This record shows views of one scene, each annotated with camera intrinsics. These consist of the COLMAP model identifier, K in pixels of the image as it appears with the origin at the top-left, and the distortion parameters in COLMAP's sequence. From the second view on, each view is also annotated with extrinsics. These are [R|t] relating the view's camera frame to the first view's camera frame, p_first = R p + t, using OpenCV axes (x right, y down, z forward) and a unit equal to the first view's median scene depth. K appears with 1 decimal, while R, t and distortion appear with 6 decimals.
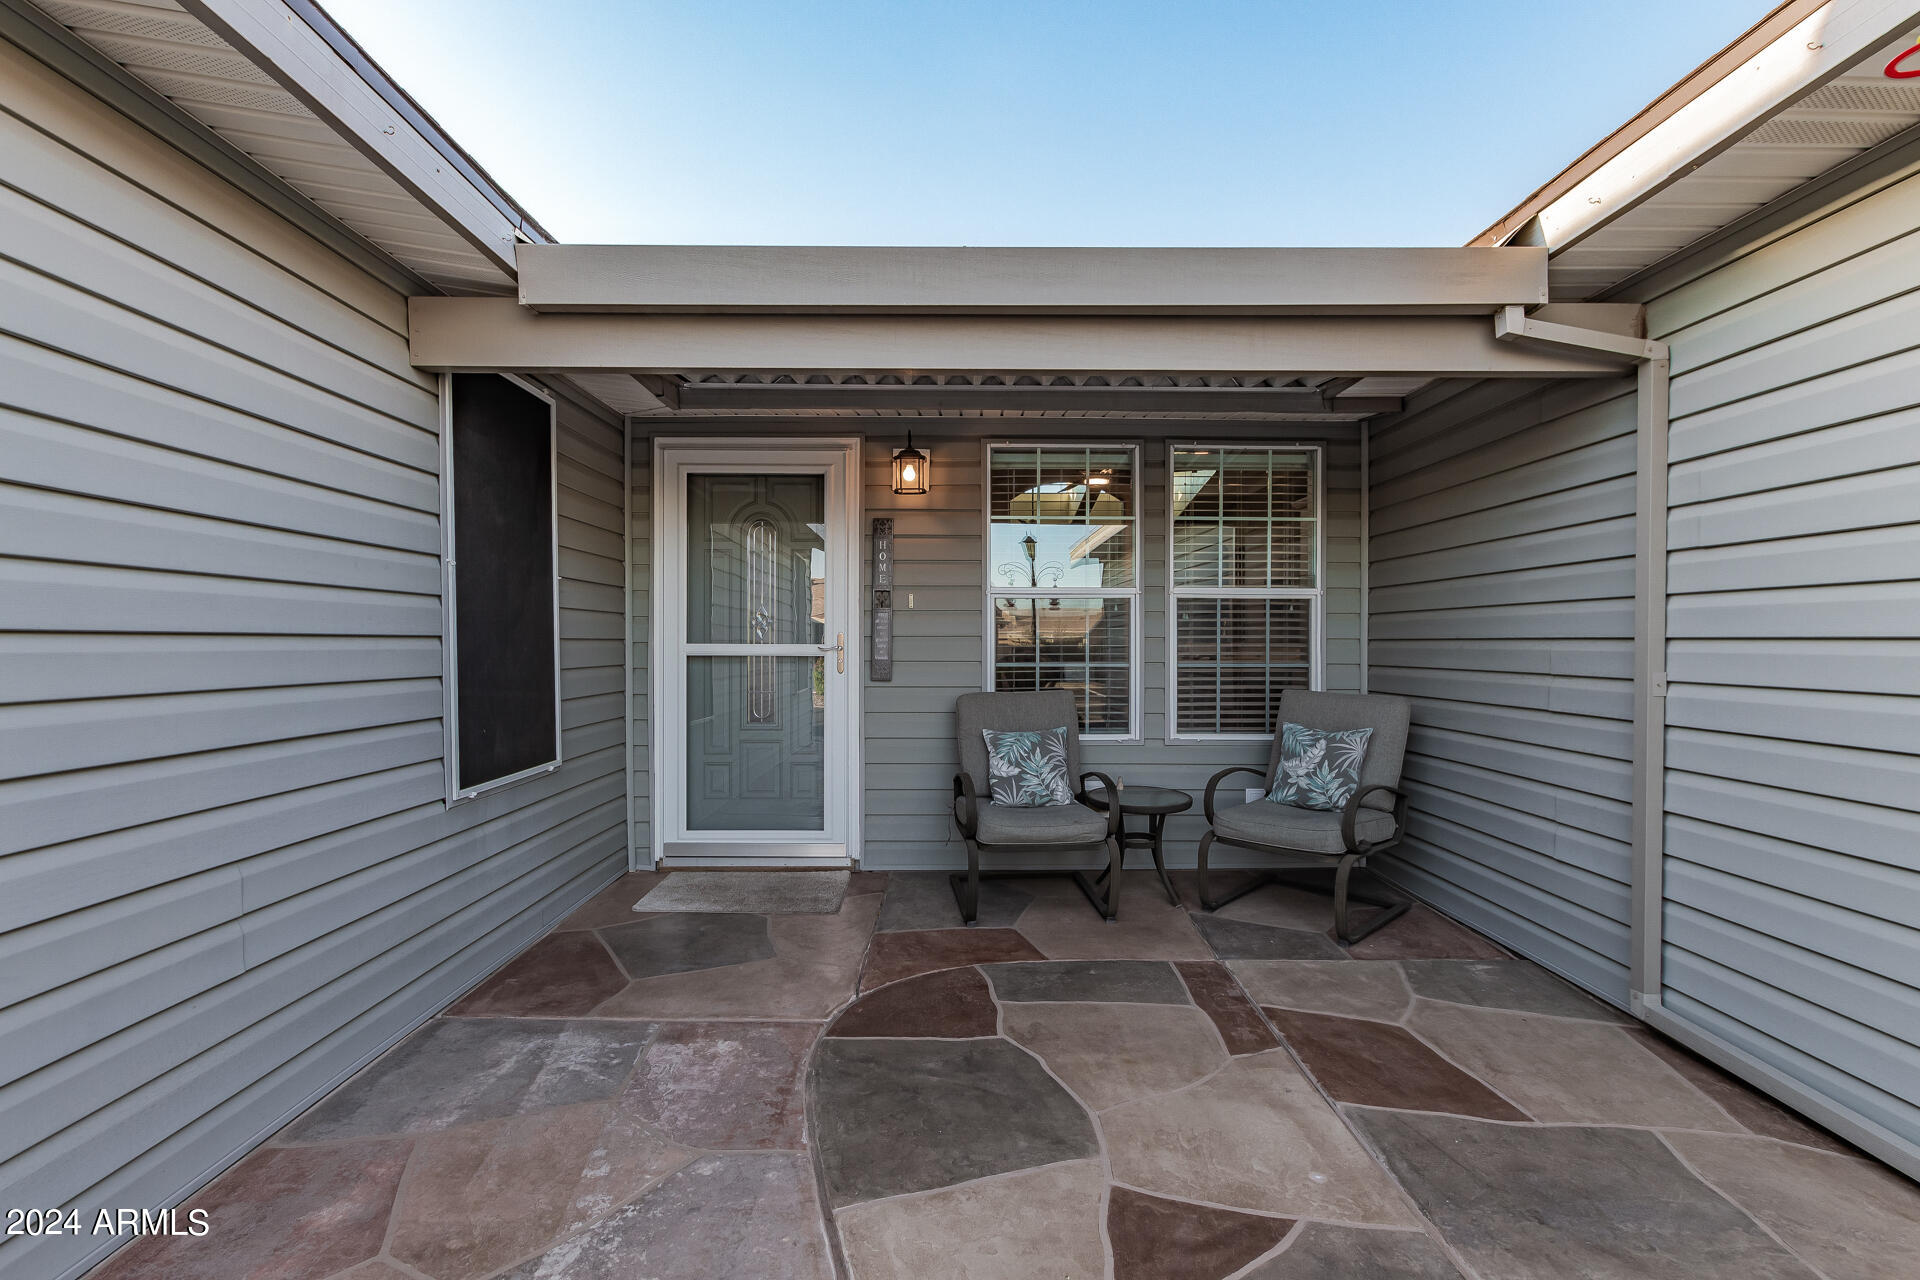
lens RADIAL K [[931.0, 0, 969.6], [0, 931.0, 642.1], [0, 0, 1]] dist [0.005430, 0.001575]
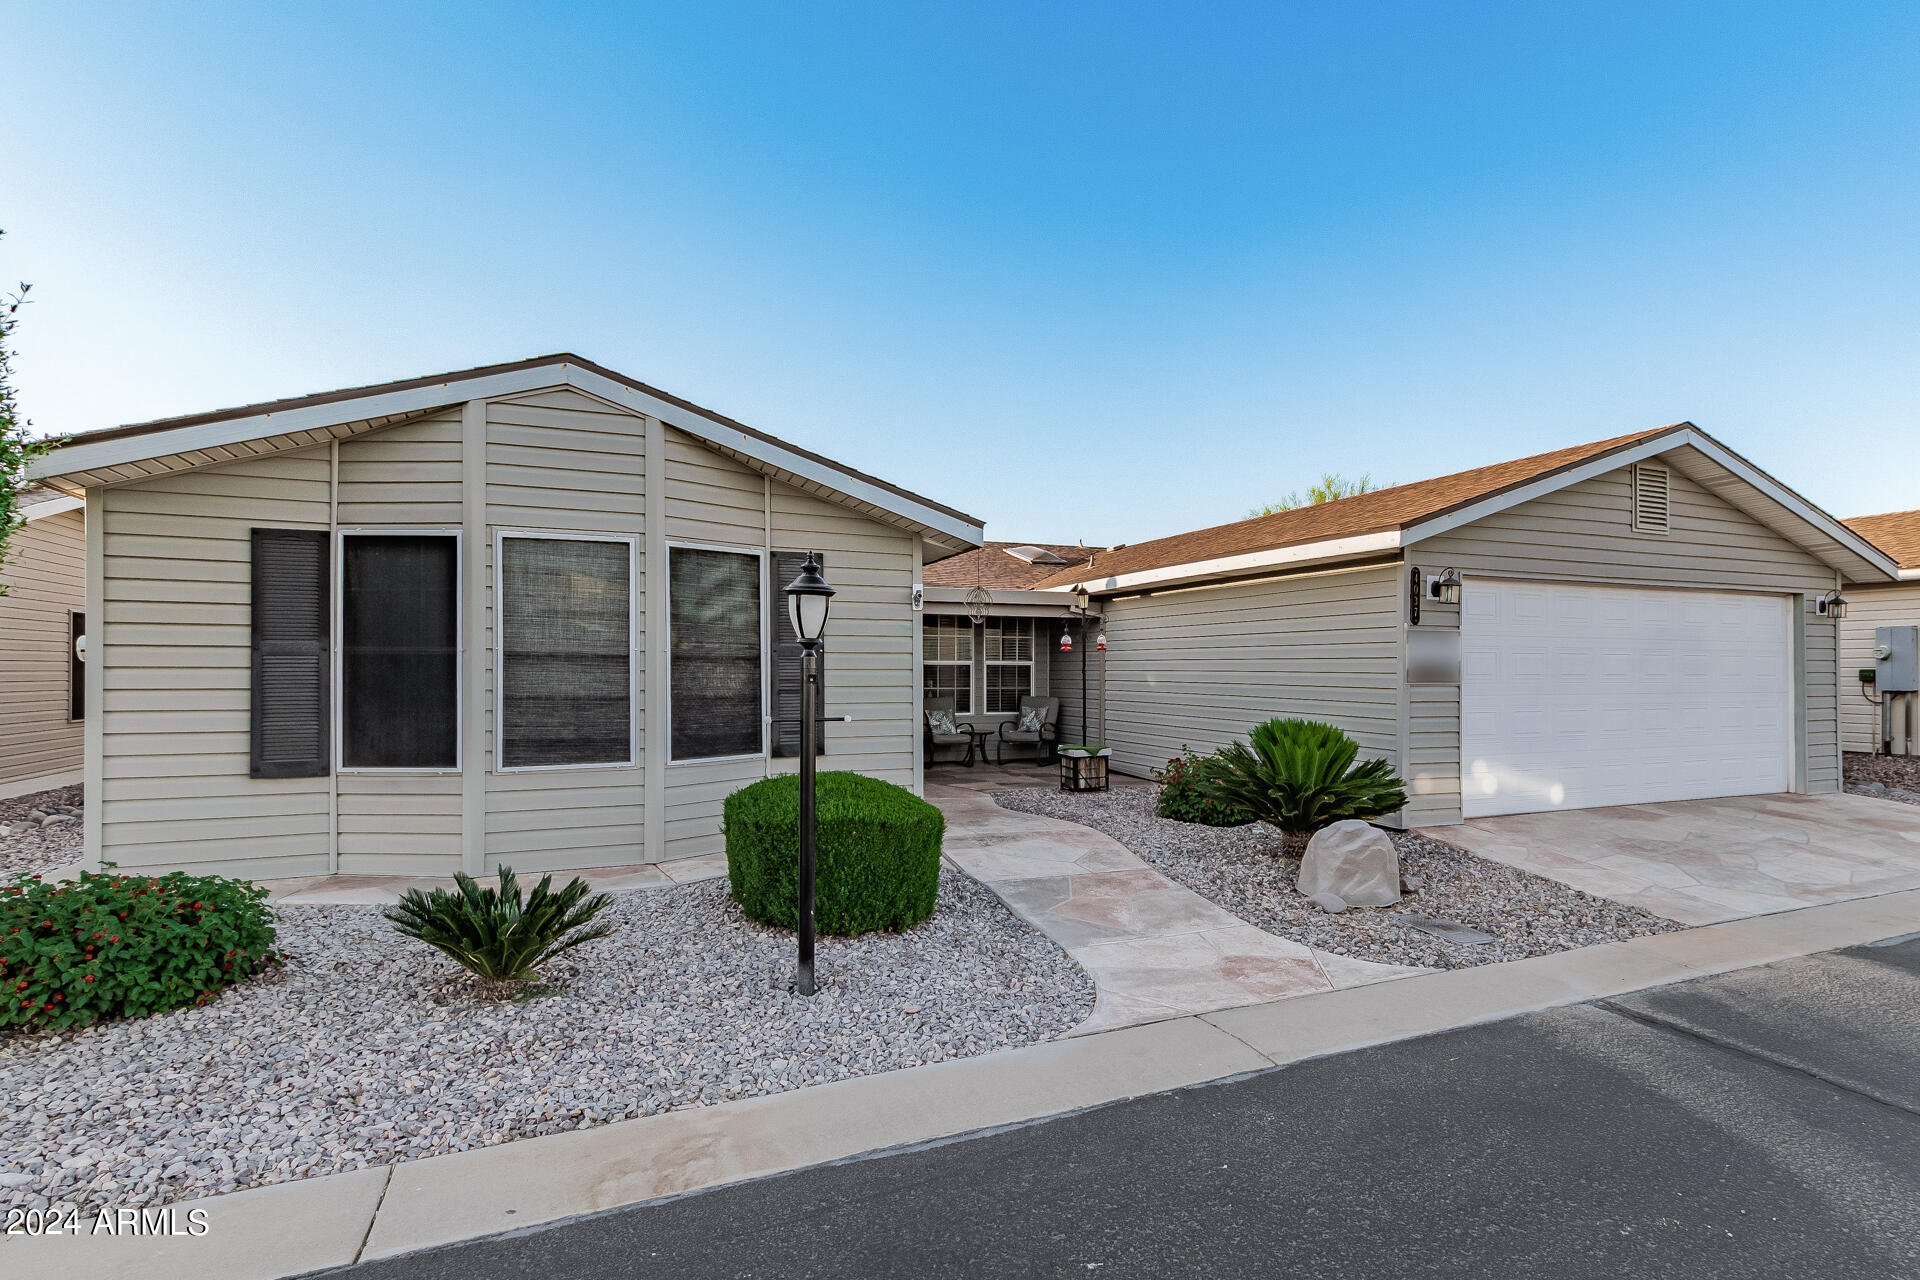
lens RADIAL K [[931.0, 0, 1054.6], [0, 931.0, 652.6], [0, 0, 1]] dist [0.005430, 0.001575]
pose [[0.931349, 0.008046, 0.364038, -0.647670], [0.000511, 0.999726, -0.023404, -0.018170], [-0.364126, 0.021984, 0.931090, -1.804107]]
